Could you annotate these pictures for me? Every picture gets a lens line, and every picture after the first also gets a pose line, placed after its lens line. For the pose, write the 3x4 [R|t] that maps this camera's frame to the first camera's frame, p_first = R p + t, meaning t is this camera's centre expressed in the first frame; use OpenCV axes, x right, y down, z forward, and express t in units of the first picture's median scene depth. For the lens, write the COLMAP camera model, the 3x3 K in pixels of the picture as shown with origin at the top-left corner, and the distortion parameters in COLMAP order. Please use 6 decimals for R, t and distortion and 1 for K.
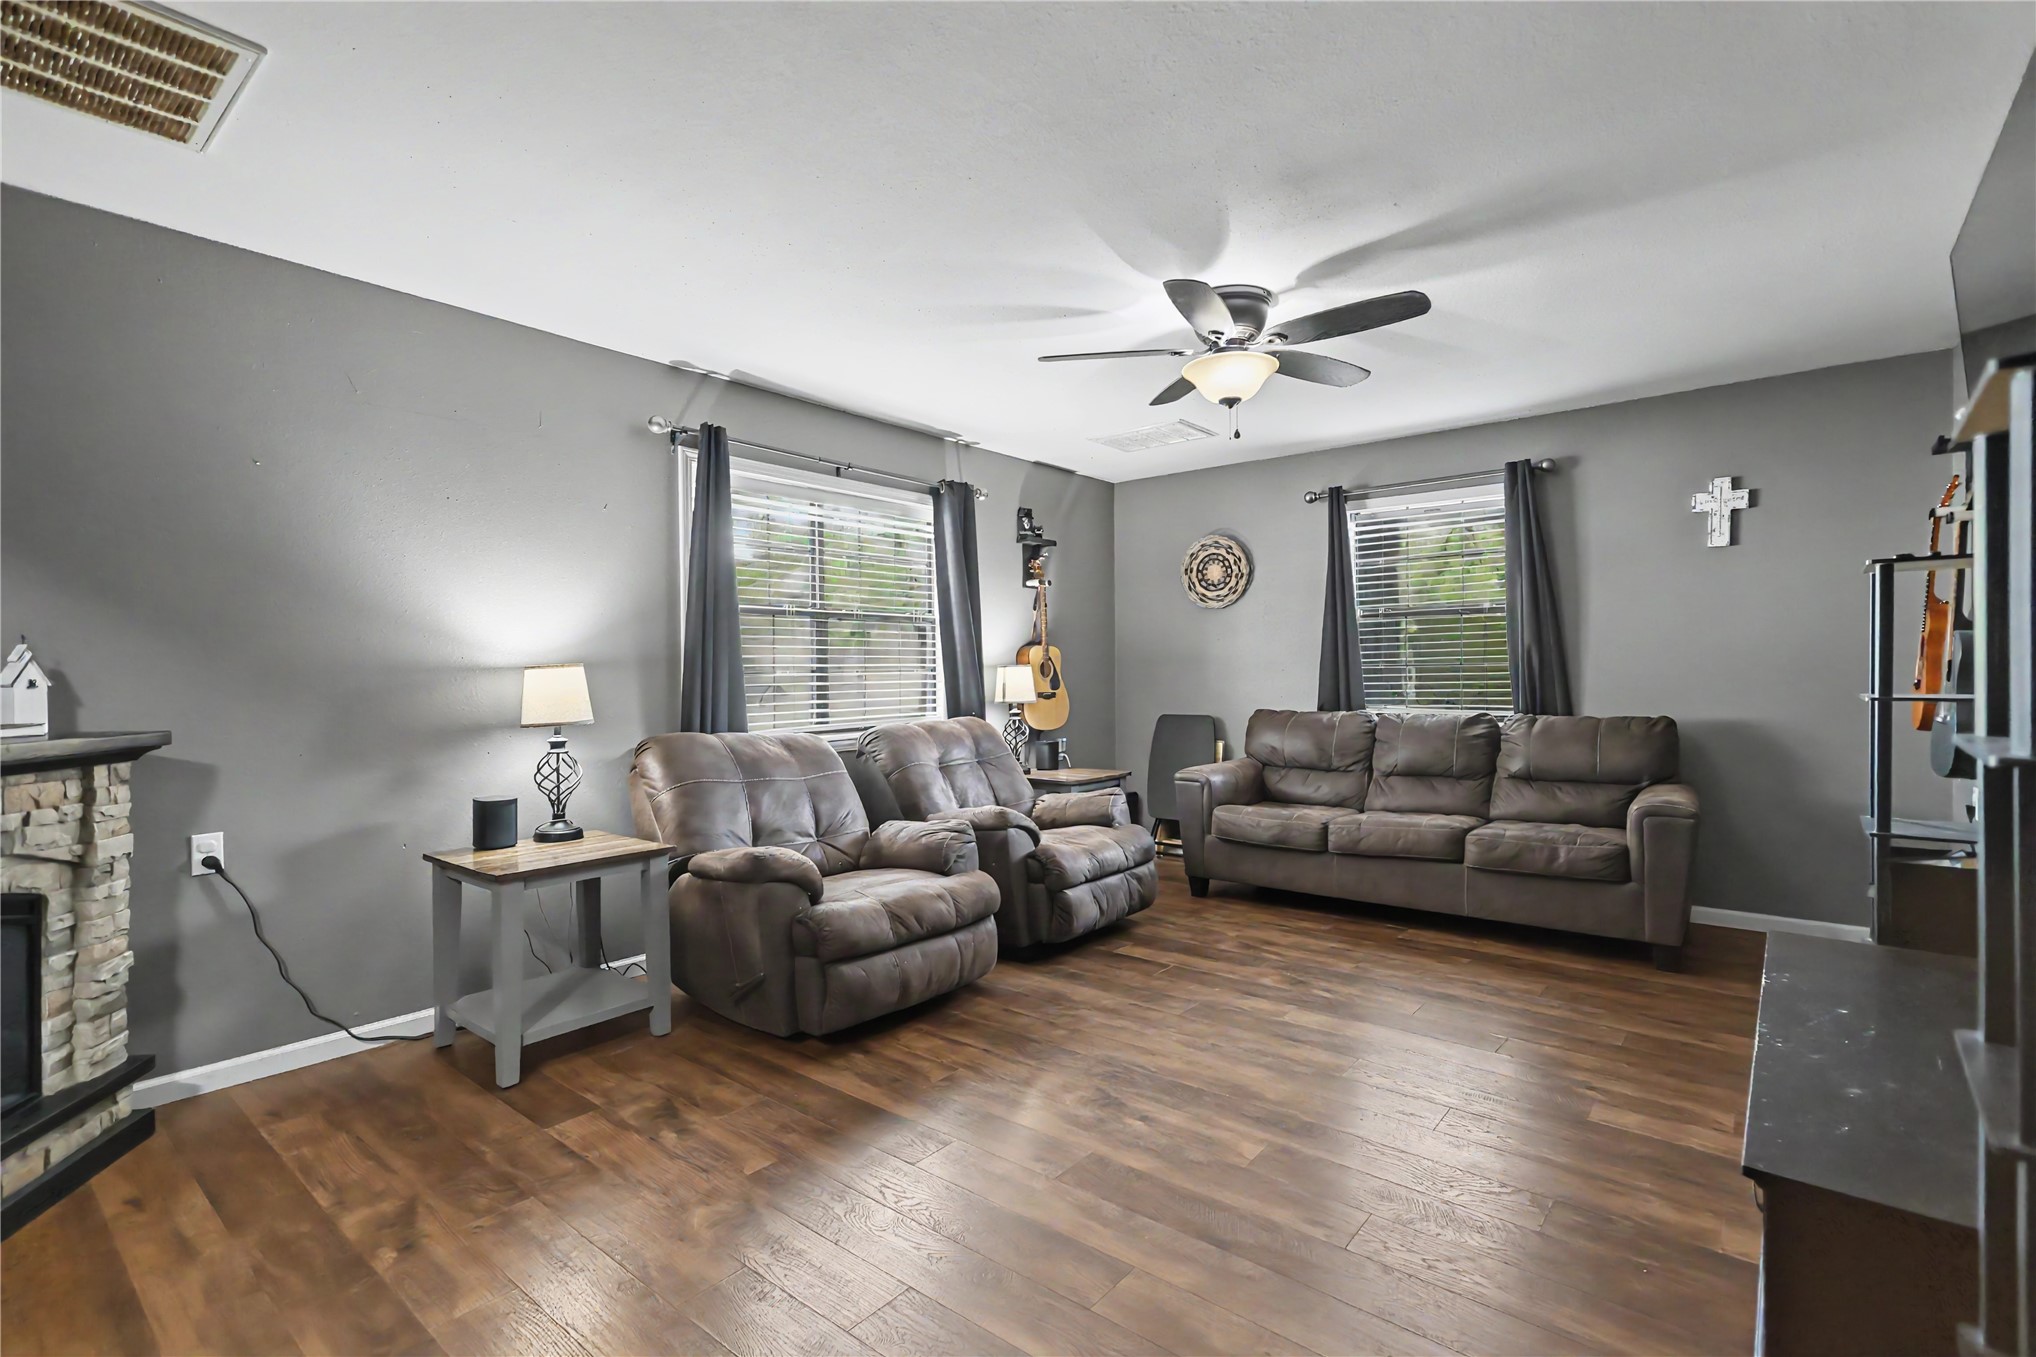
lens RADIAL K [[940.0, 0, 1018.8], [0, 940.0, 676.2], [0, 0, 1]] dist [0.000373, 0.001150]
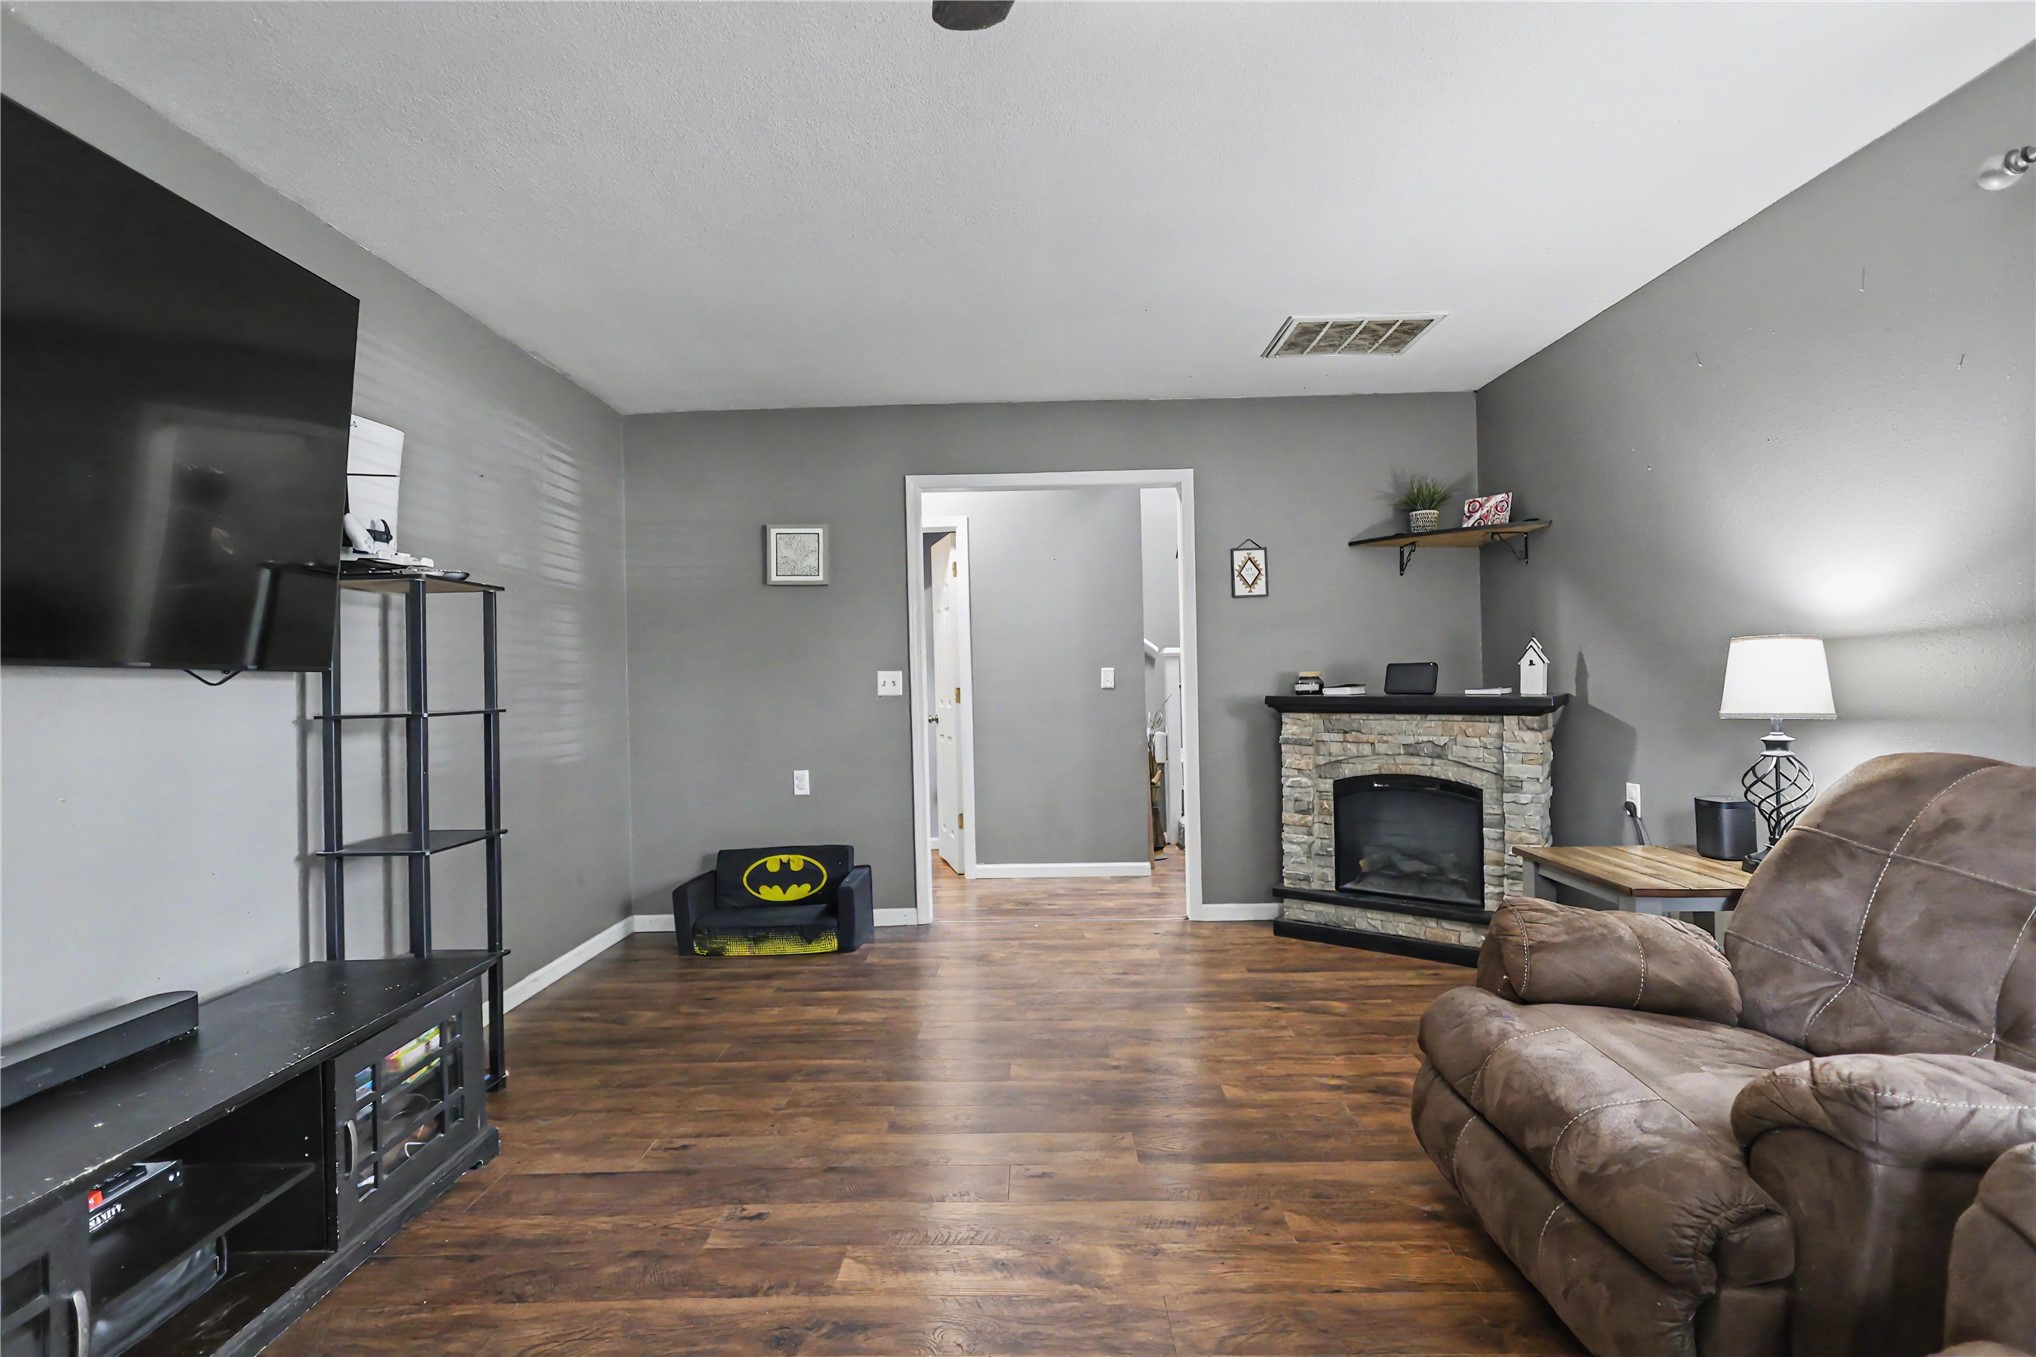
lens RADIAL K [[940.0, 0, 1016.0], [0, 940.0, 677.5], [0, 0, 1]] dist [0.000373, 0.001150]
pose [[-0.781640, 0.028052, -0.623099, 0.402065], [0.027389, 0.999568, 0.010643, -0.004240], [0.623129, -0.008747, -0.782070, 1.111440]]
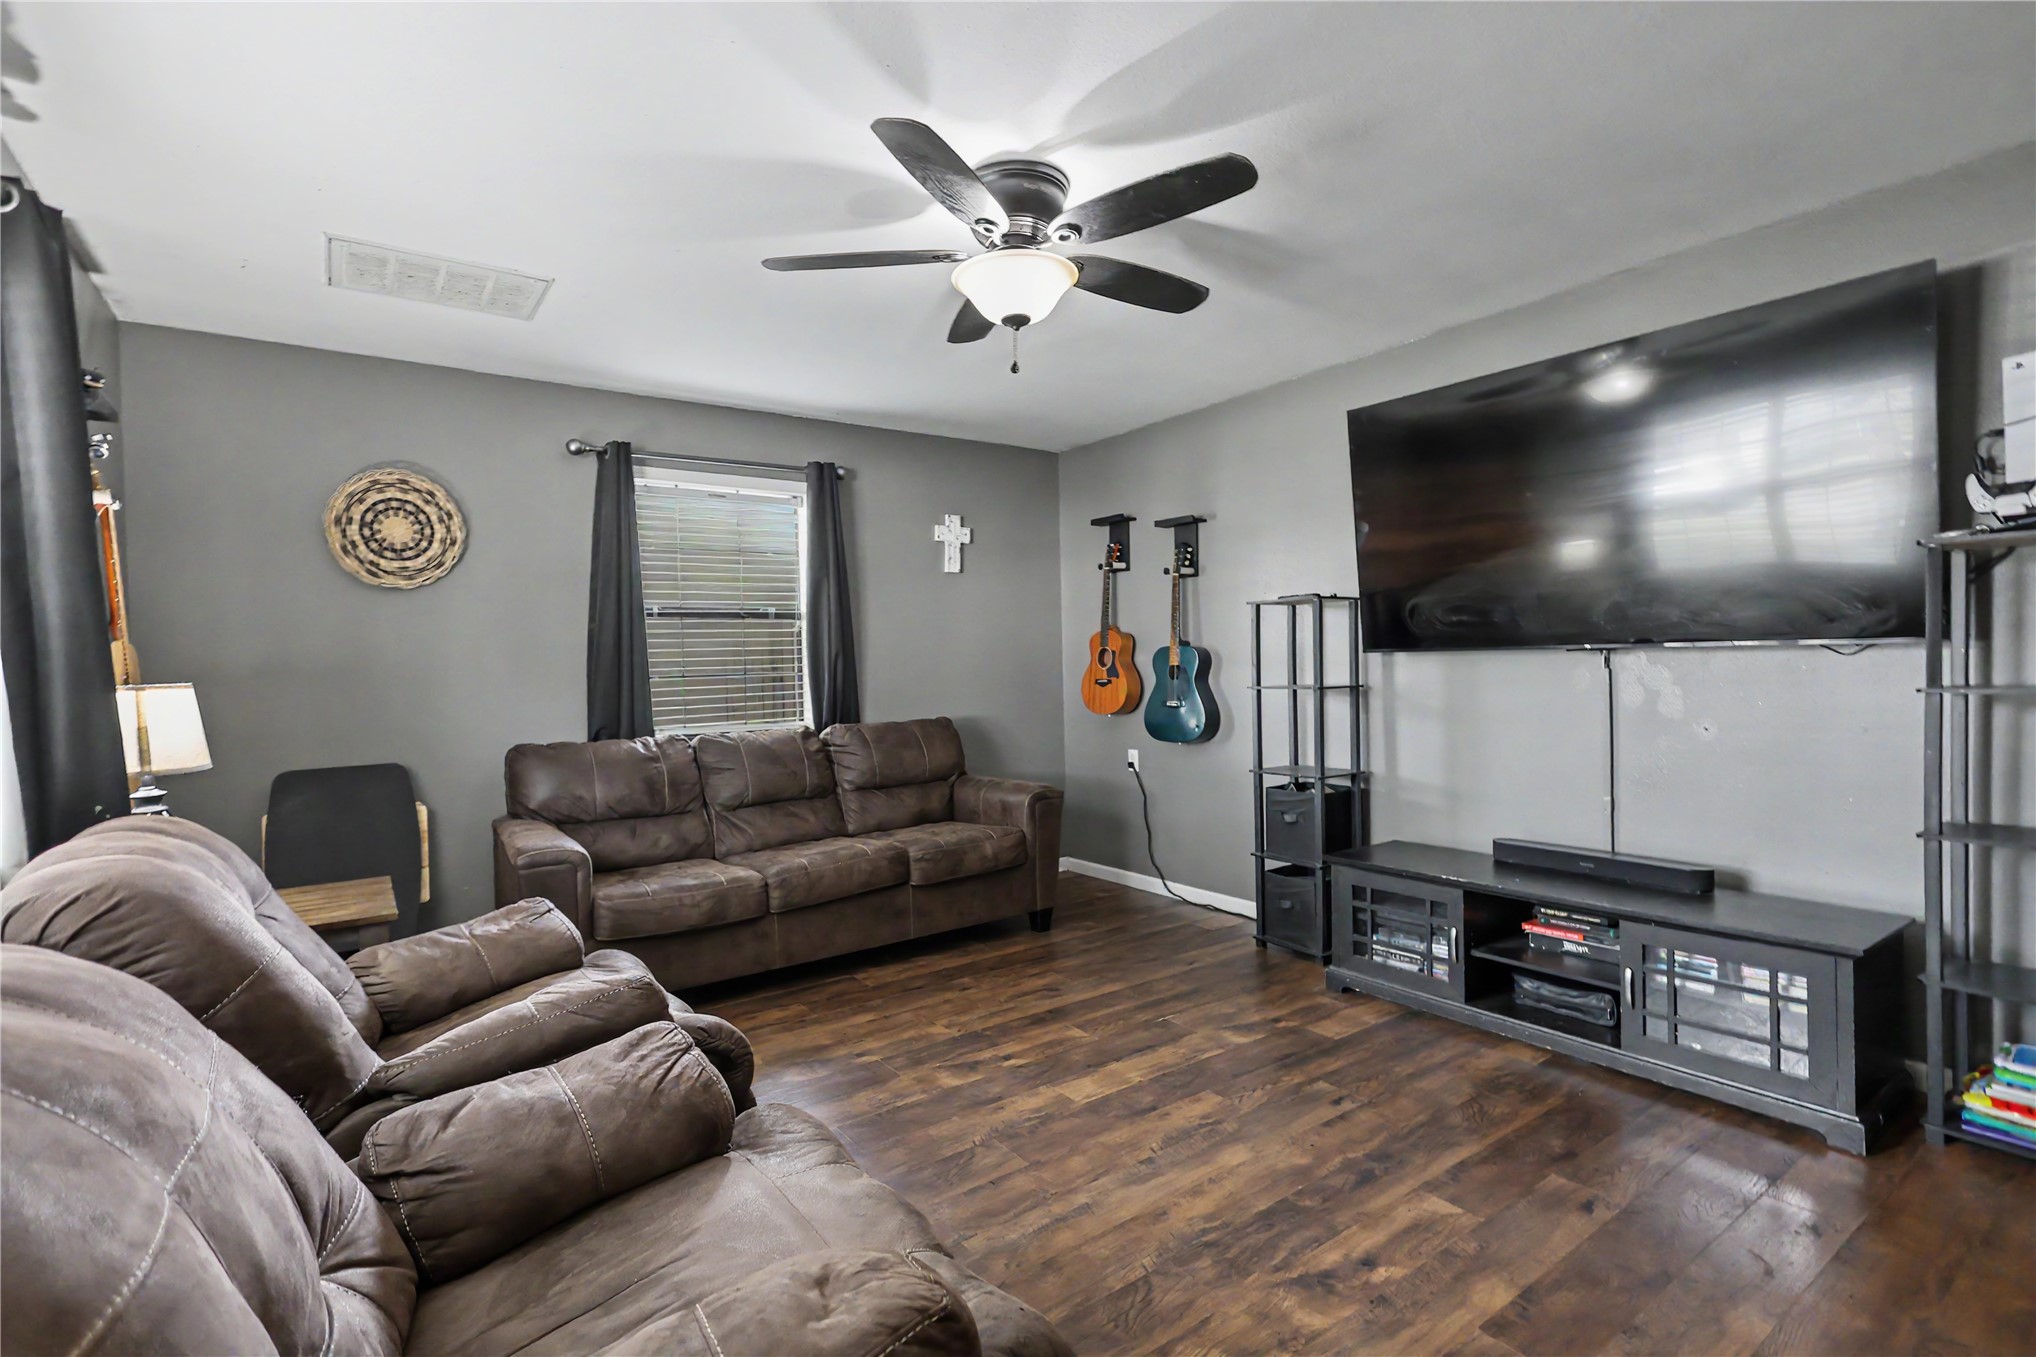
lens RADIAL K [[940.0, 0, 1015.3], [0, 940.0, 681.8], [0, 0, 1]] dist [0.000373, 0.001150]
pose [[0.259874, -0.014797, 0.965529, -0.463569], [0.026753, 0.999609, 0.008119, -0.008813], [-0.965272, 0.023721, 0.260168, 0.741114]]
